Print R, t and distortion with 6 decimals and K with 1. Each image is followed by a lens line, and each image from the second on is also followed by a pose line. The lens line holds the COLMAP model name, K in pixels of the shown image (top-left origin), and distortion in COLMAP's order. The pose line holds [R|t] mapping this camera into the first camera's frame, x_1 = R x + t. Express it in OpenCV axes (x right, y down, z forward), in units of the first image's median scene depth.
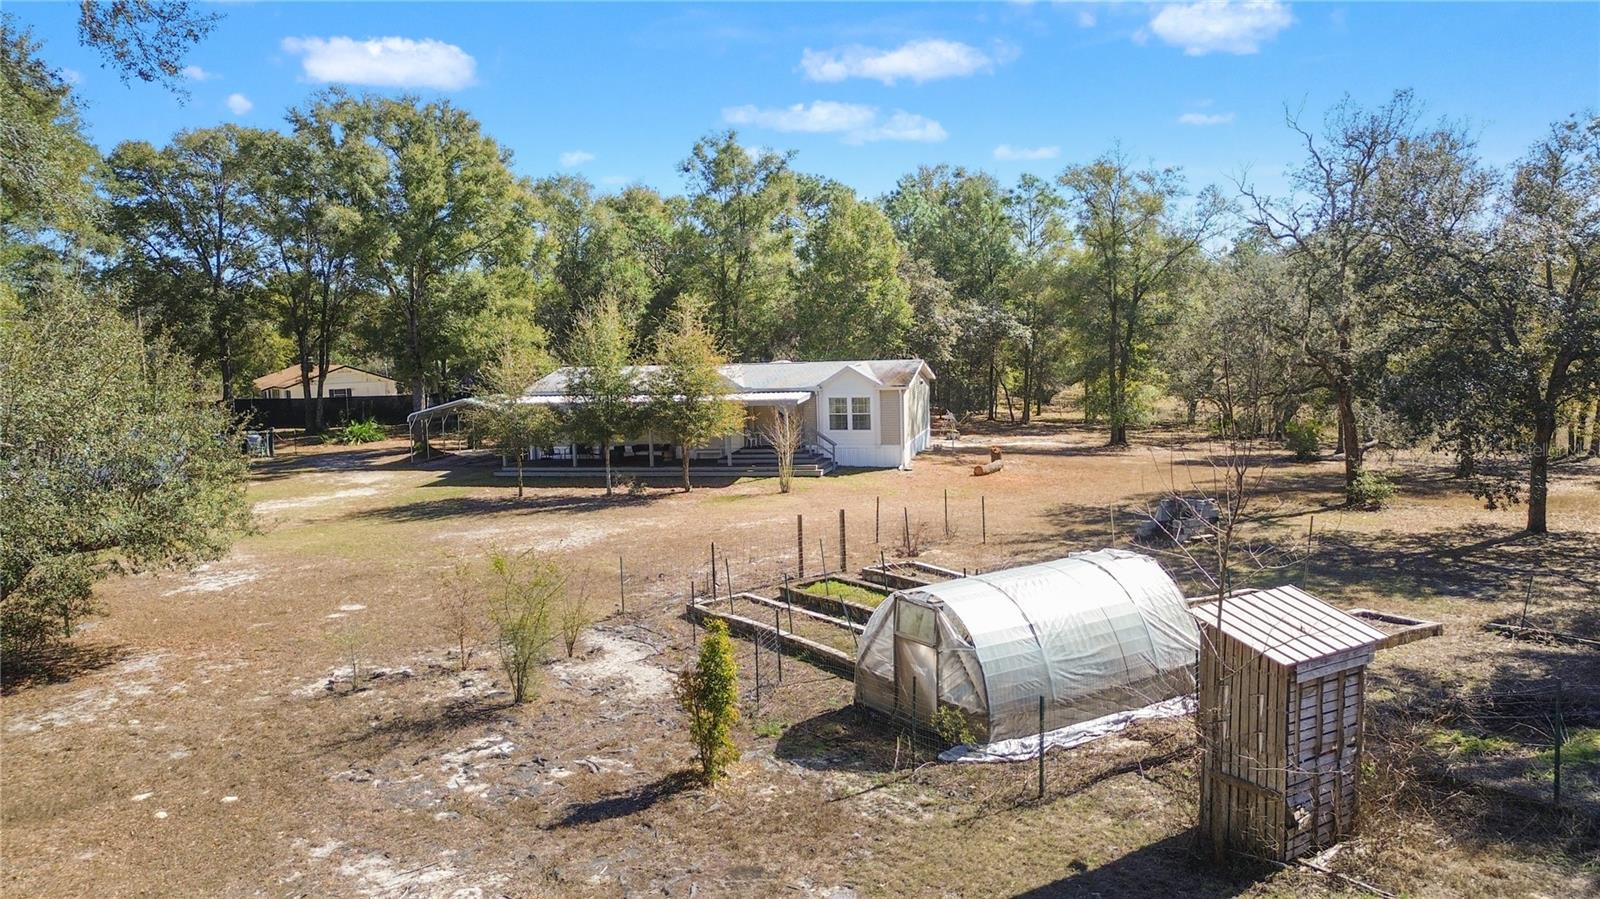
lens RADIAL K [[1179.9, 0, 814.8], [0, 1179.9, 448.8], [0, 0, 1]] dist [0.032363, -0.003538]
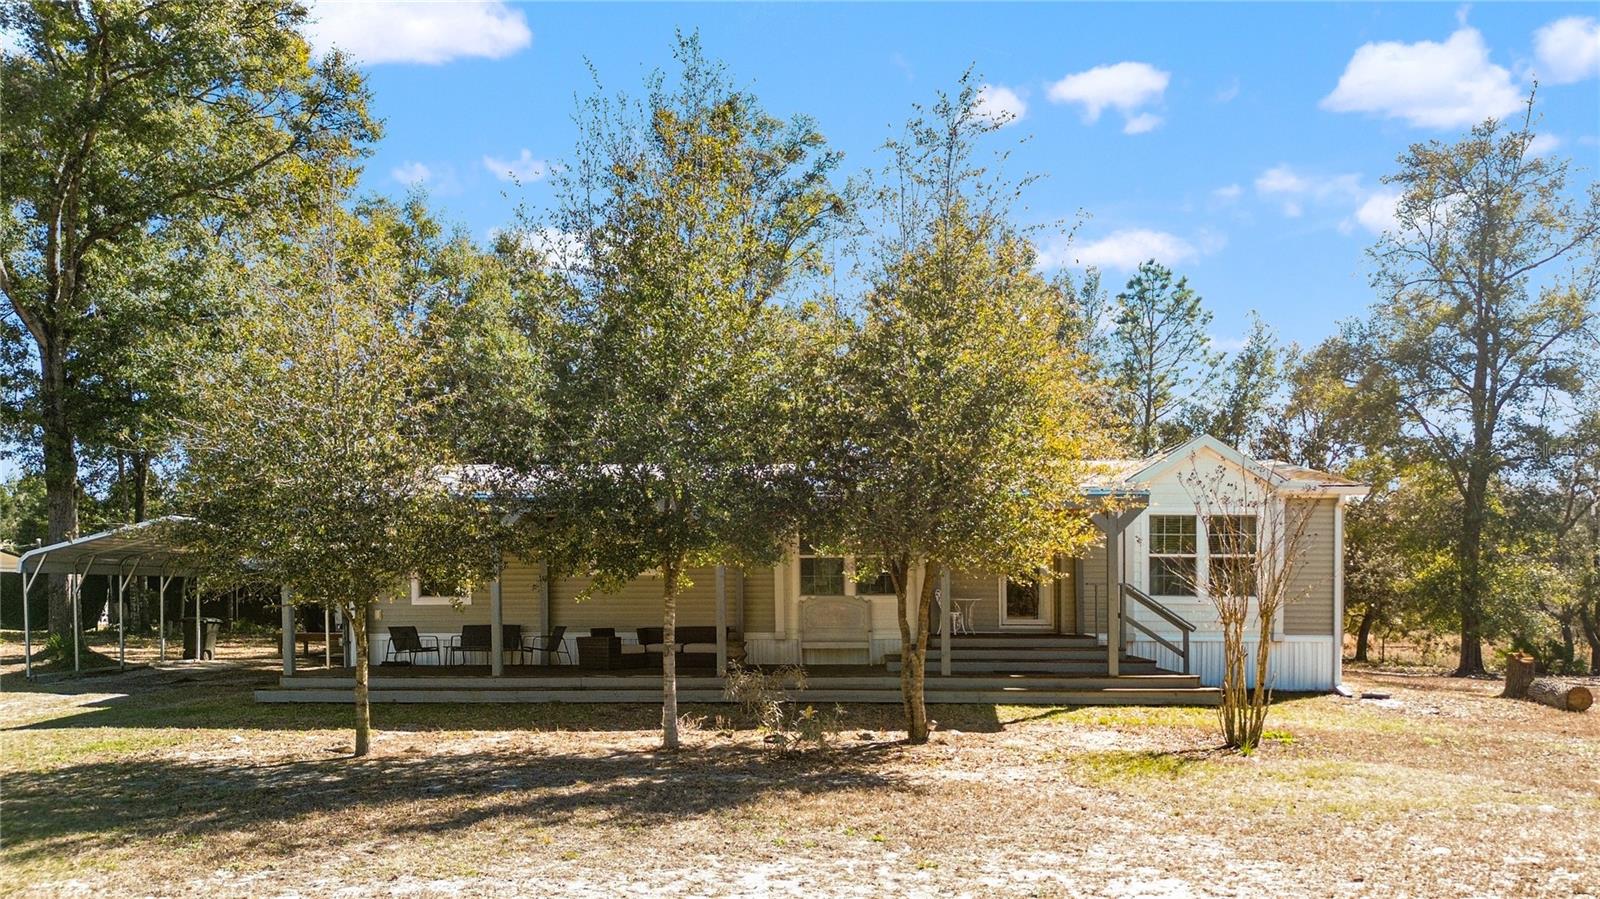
lens RADIAL K [[1179.9, 0, 814.8], [0, 1179.9, 448.8], [0, 0, 1]] dist [0.032363, -0.003538]
pose [[0.976183, 0.060767, 0.208266, -0.197521], [-0.013736, 0.975358, -0.220199, 0.027731], [-0.216514, 0.212094, 0.952963, 0.641882]]
